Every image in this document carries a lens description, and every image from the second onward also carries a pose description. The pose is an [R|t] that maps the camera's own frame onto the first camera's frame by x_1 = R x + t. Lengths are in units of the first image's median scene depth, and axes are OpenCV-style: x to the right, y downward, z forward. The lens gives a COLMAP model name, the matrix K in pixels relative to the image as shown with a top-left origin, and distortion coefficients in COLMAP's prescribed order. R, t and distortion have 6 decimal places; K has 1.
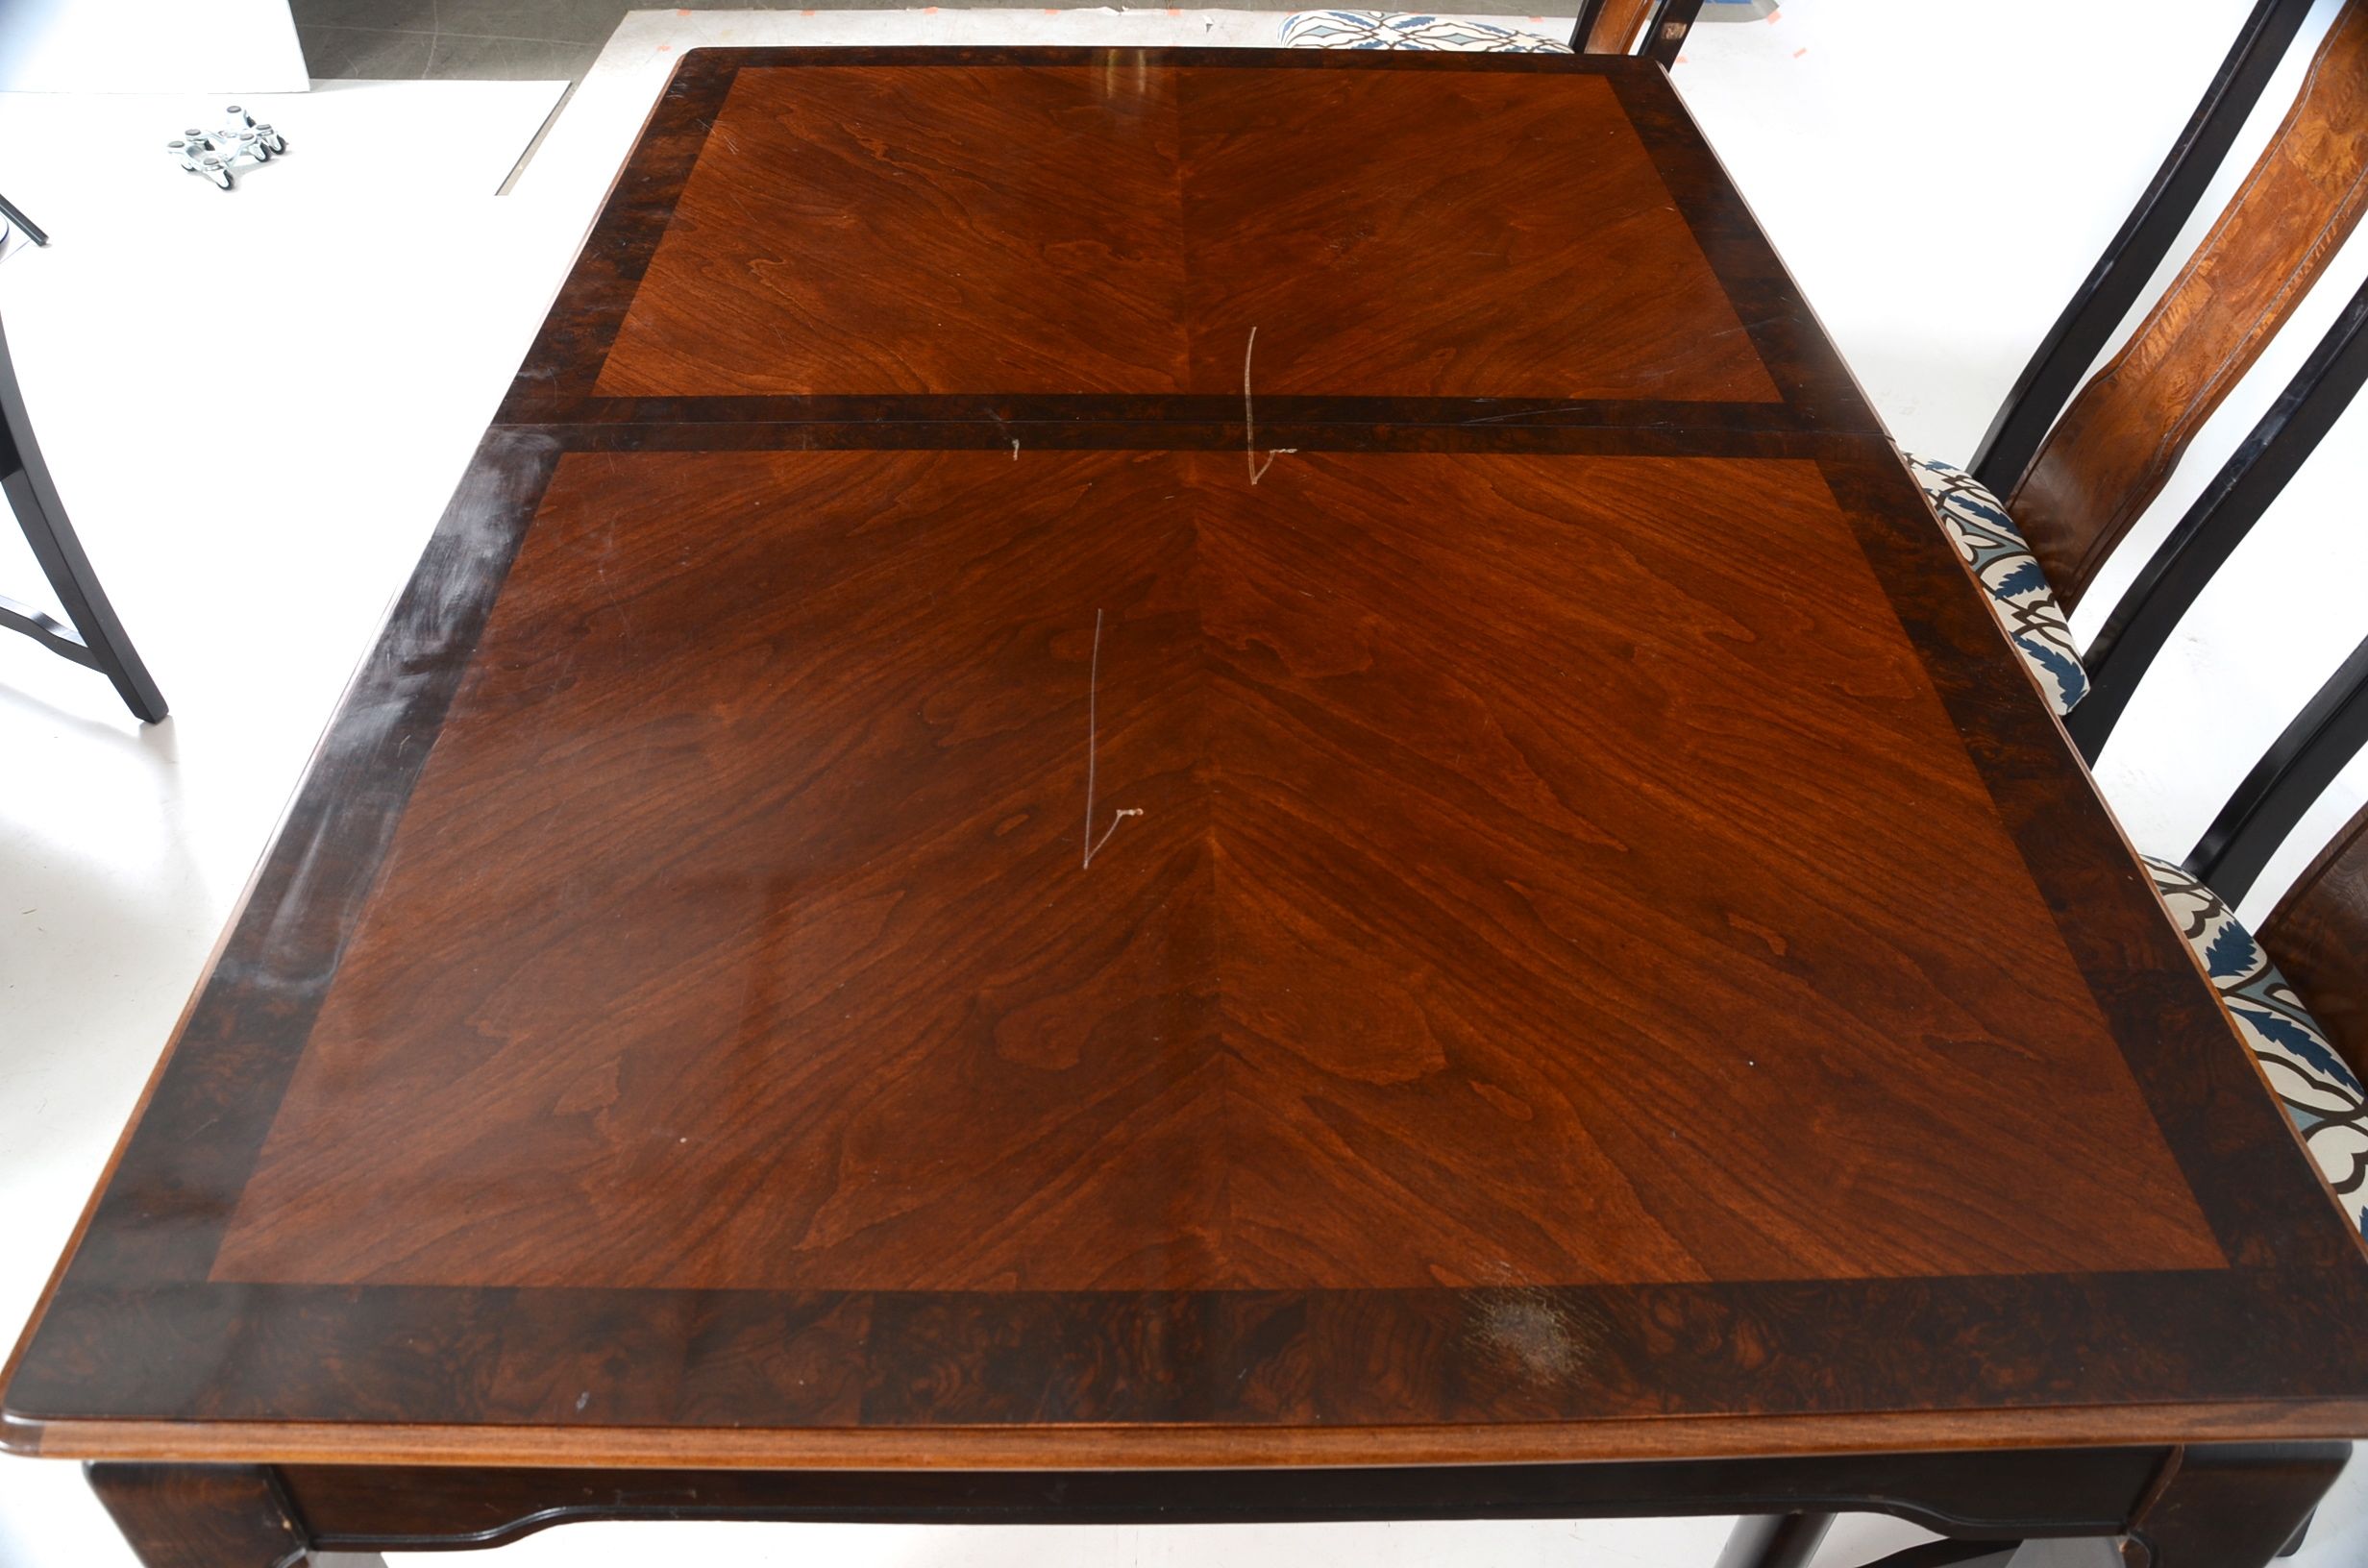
lens RADIAL K [[1868.4, 0, 1184.0], [0, 1868.4, 784.0], [0, 0, 1]] dist [-0.100481, -0.001890]
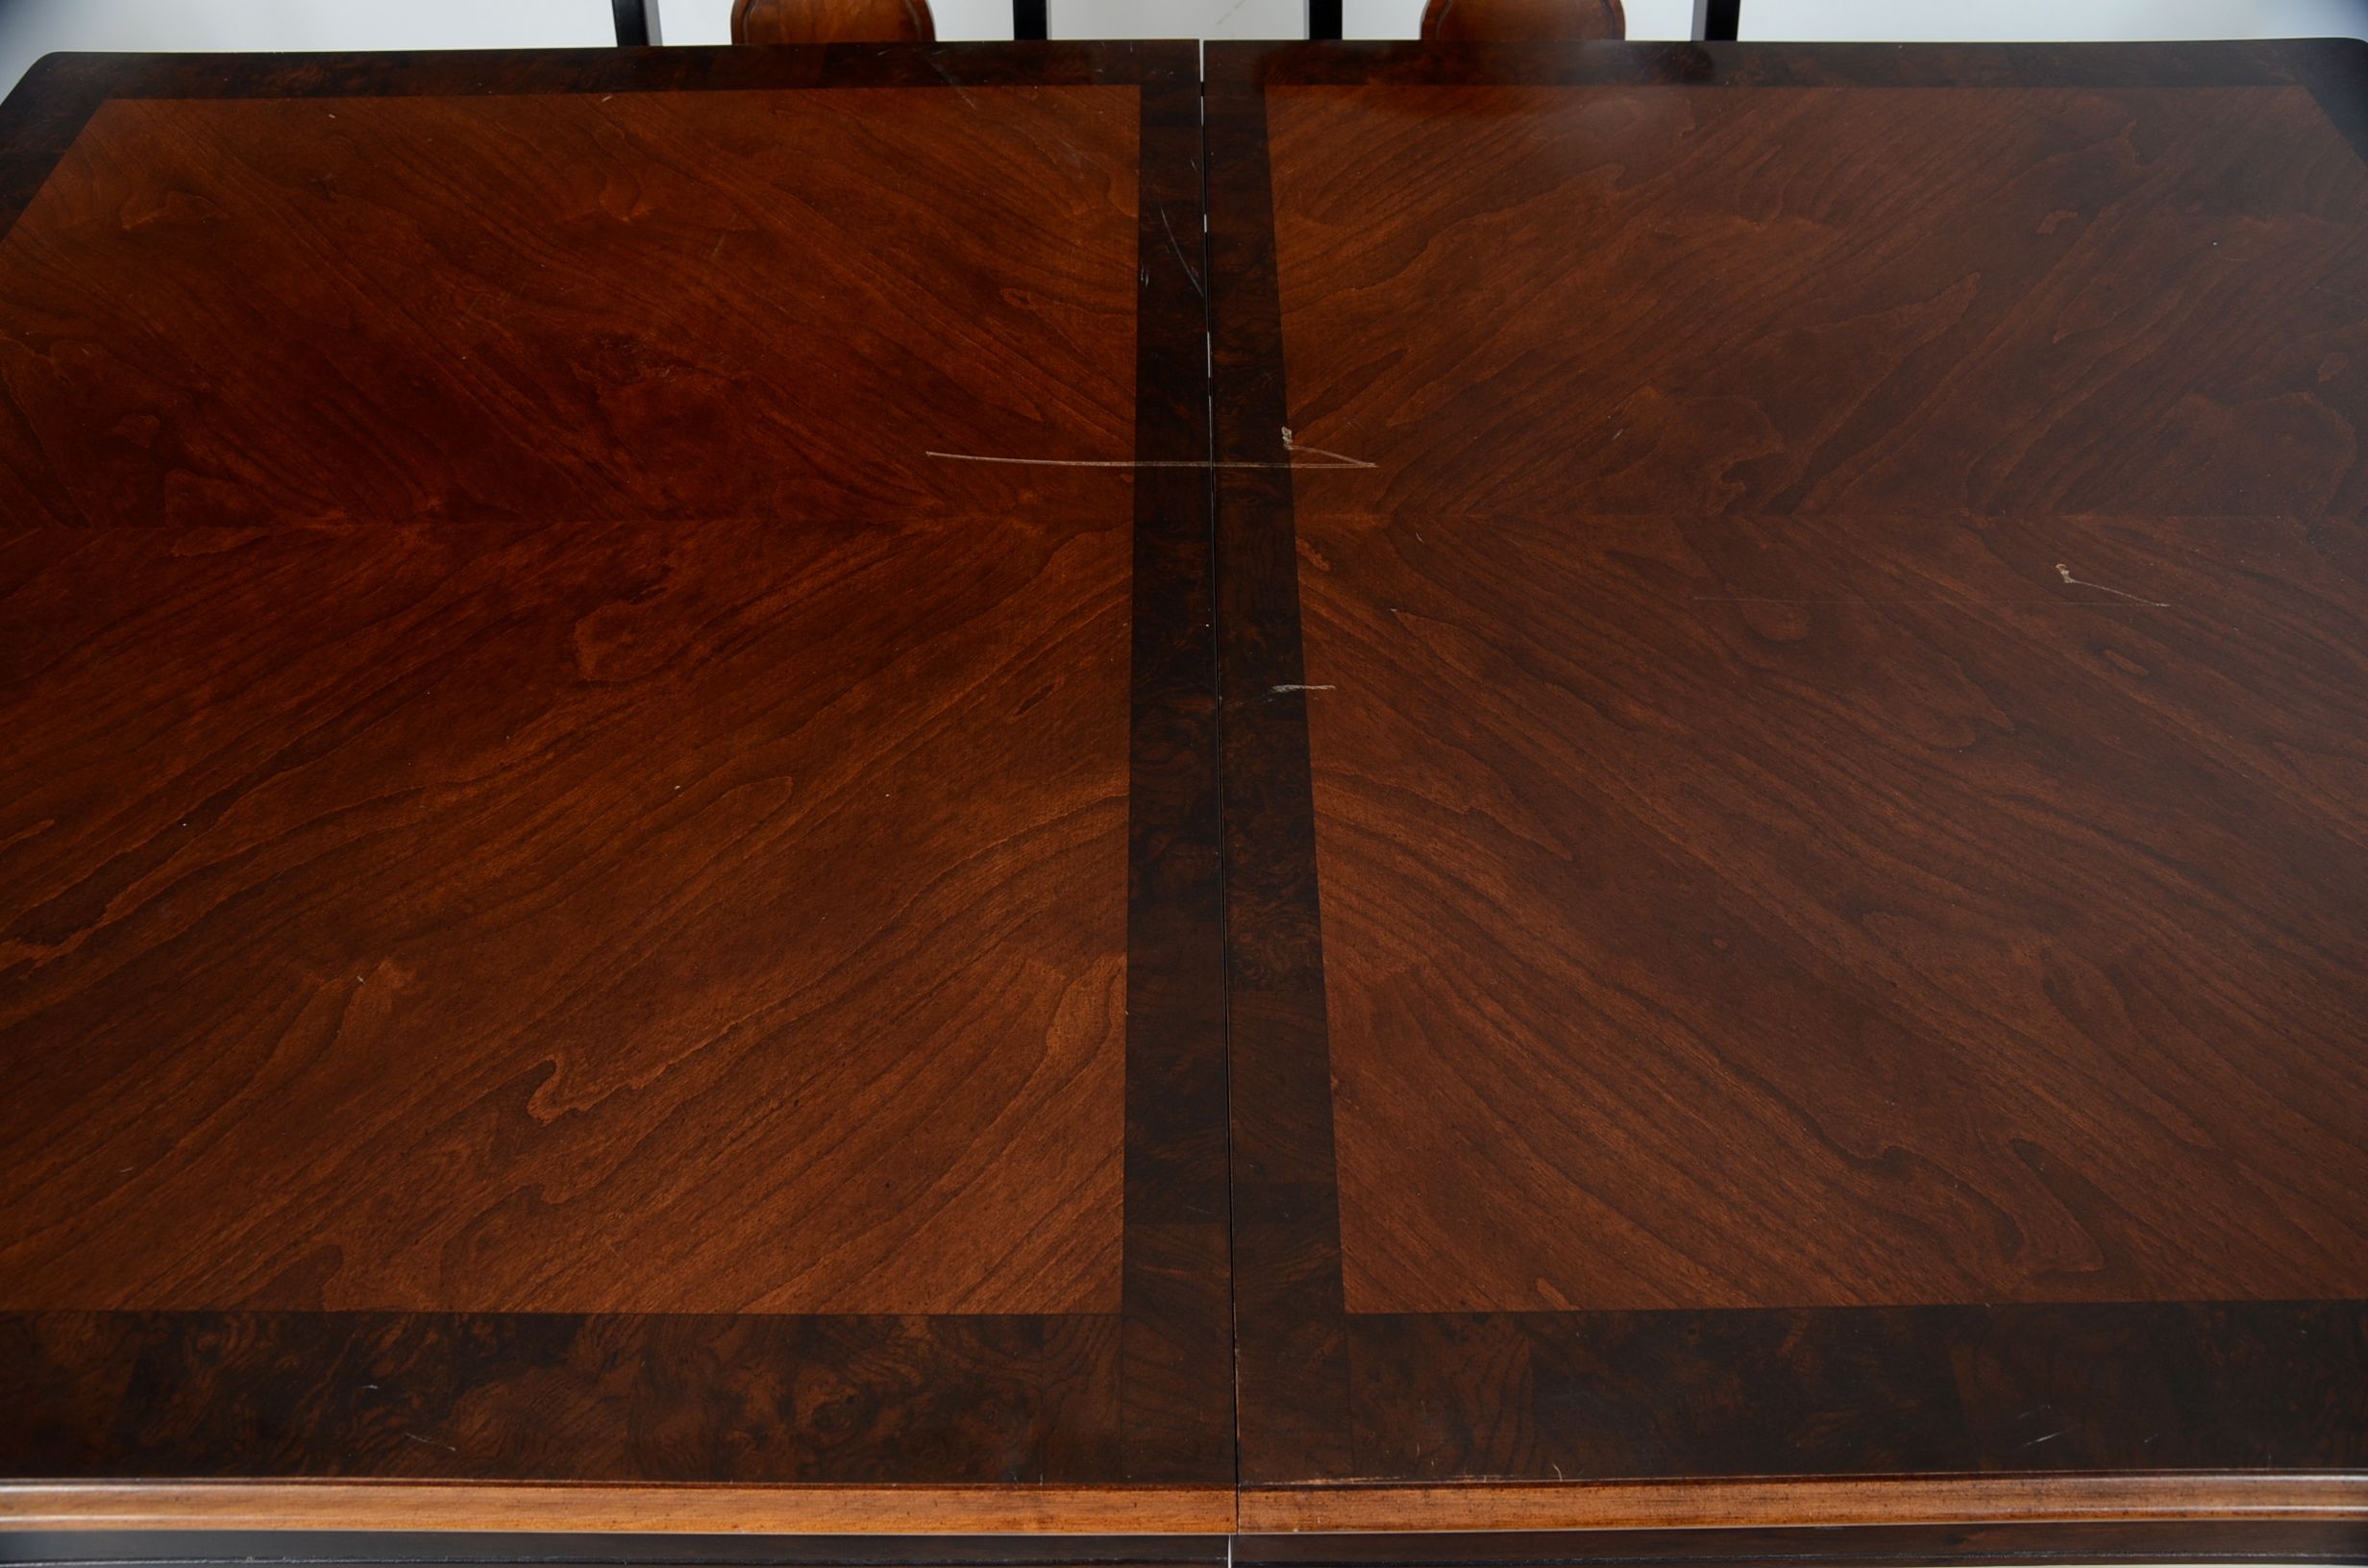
lens RADIAL K [[2116.4, 0, 1184.0], [0, 2116.4, 784.0], [0, 0, 1]] dist [-0.068308, 0.010517]
pose [[0.015542, -0.733309, 0.679718, -0.617560], [0.659205, 0.518652, 0.544471, -0.591099], [-0.751803, 0.439611, 0.491461, 0.677705]]
